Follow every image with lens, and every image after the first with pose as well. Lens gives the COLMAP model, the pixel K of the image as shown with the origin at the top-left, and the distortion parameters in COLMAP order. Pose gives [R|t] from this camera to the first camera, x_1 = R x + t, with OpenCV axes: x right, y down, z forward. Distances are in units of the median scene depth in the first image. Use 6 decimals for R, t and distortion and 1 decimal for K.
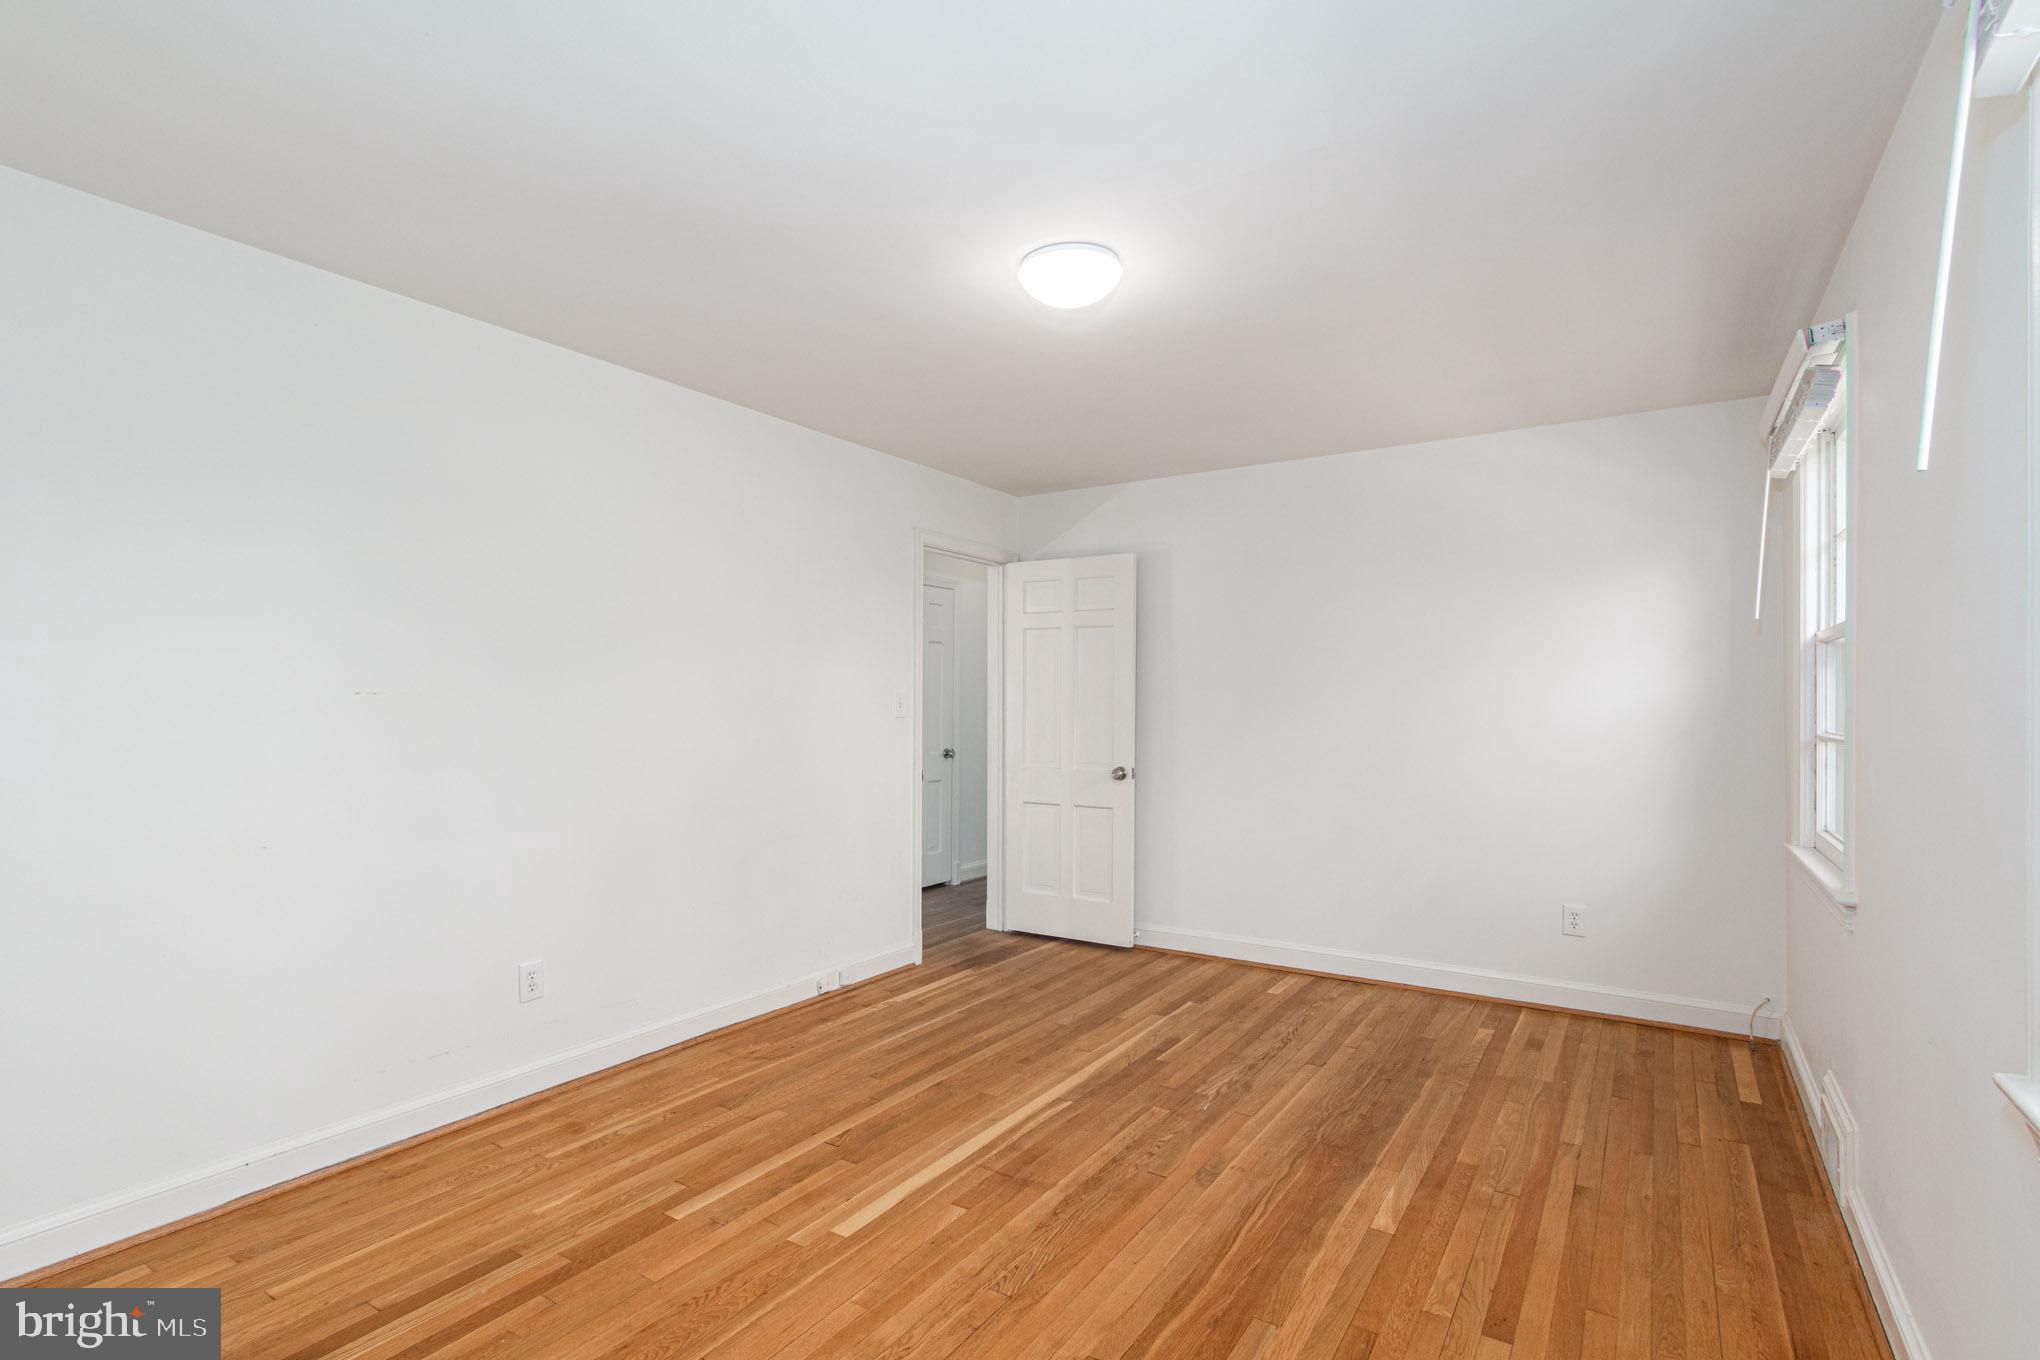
lens RADIAL K [[952.3, 0, 1020.0], [0, 952.3, 680.0], [0, 0, 1]] dist [0.000029, -0.000048]
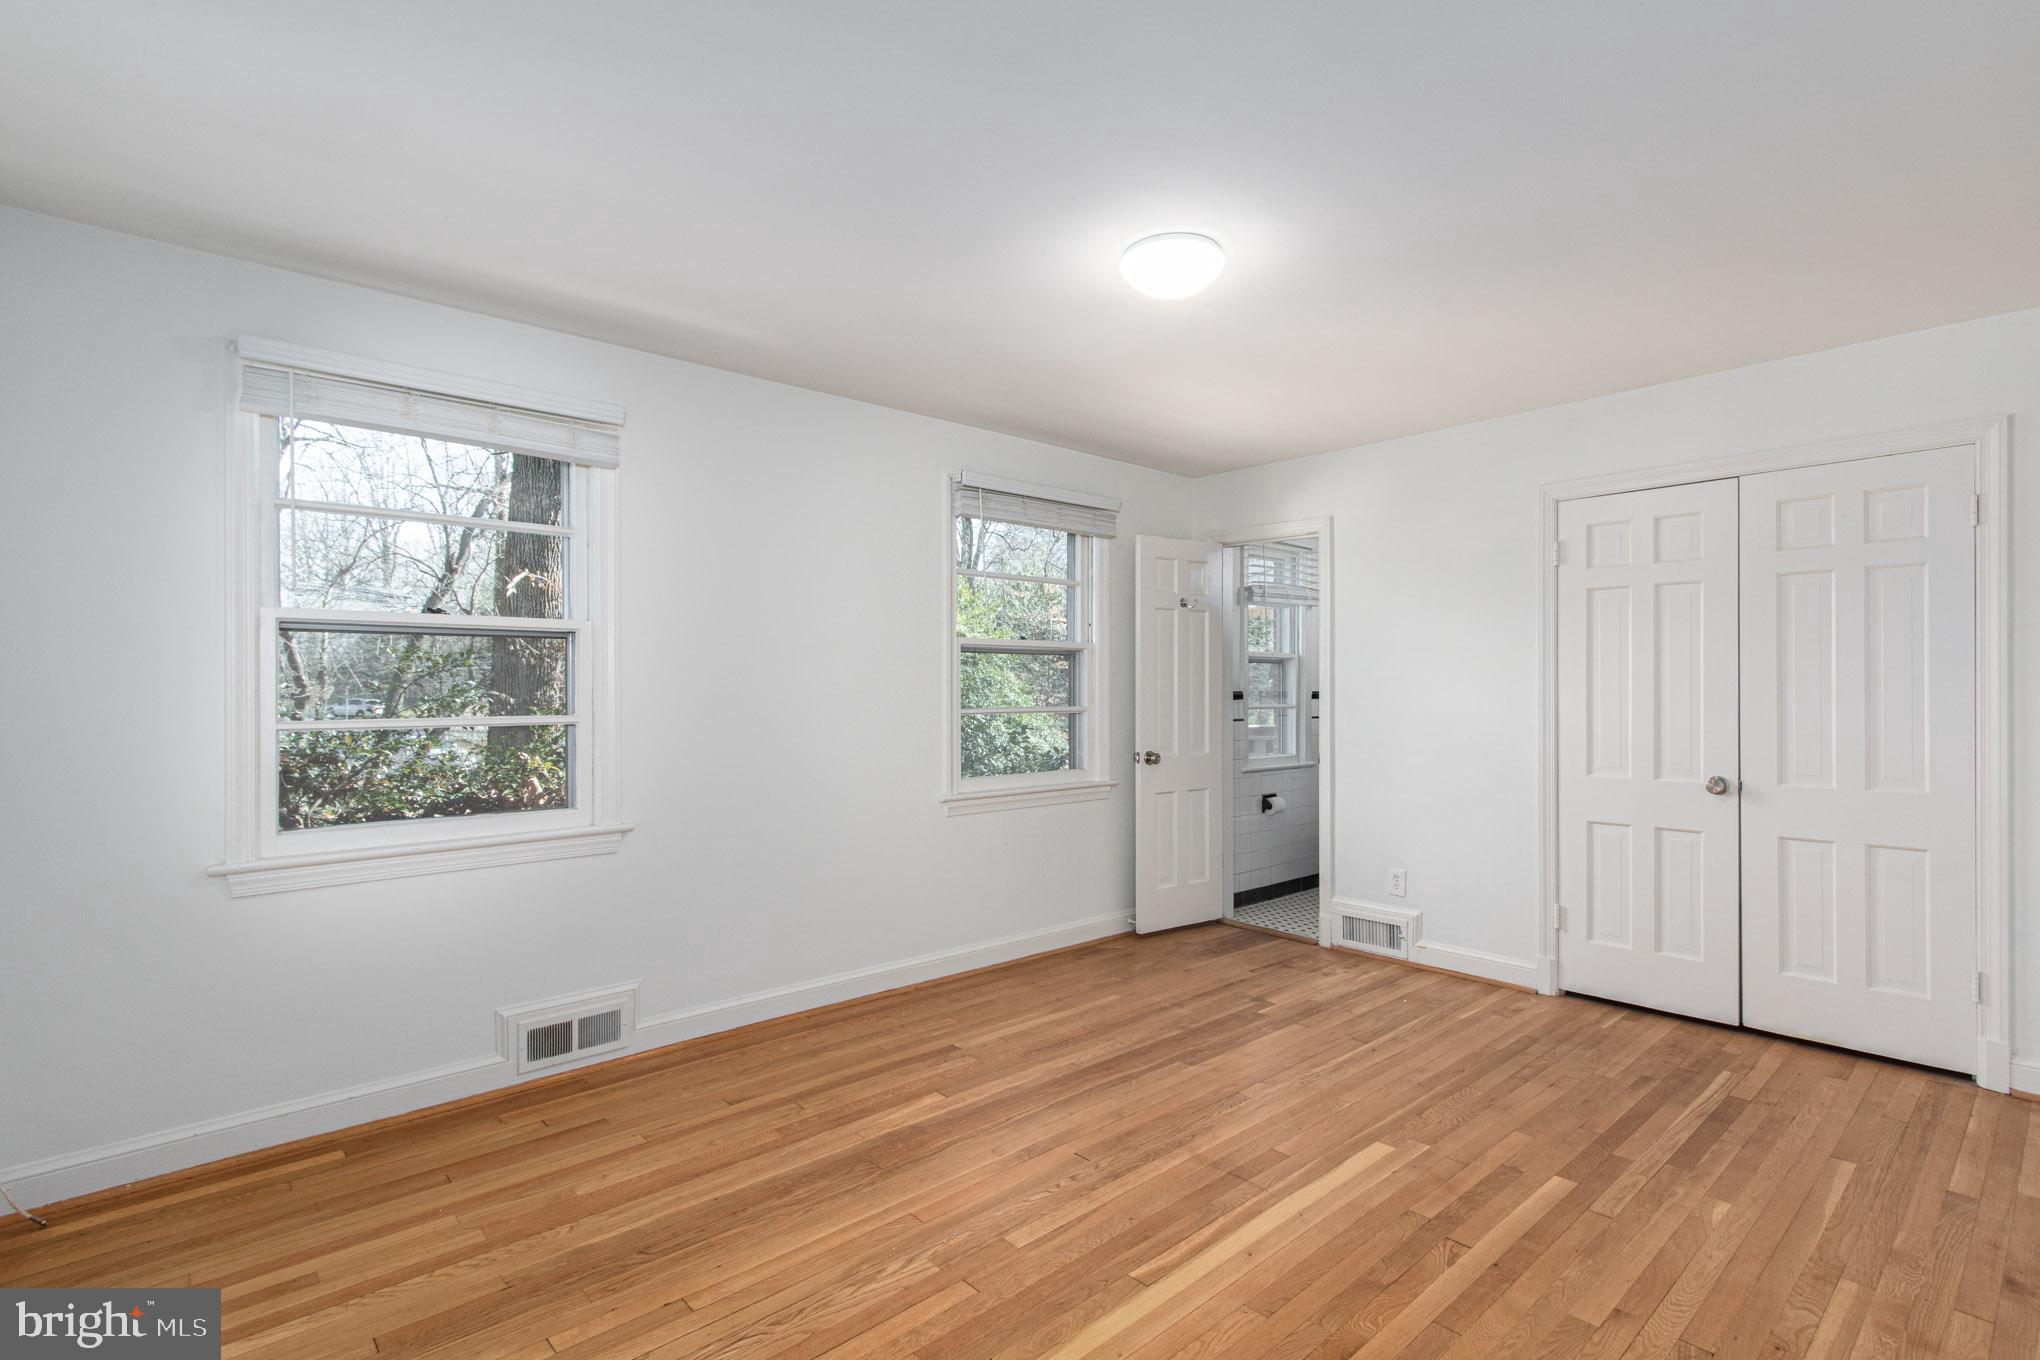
lens RADIAL K [[926.7, 0, 1020.0], [0, 926.7, 680.0], [0, 0, 1]] dist [0.000900, 0.000171]
pose [[-0.963625, 0.003746, 0.267230, -0.053022], [-0.004239, 0.999562, -0.029299, 0.039347], [-0.267223, -0.029367, -0.963187, 1.817525]]
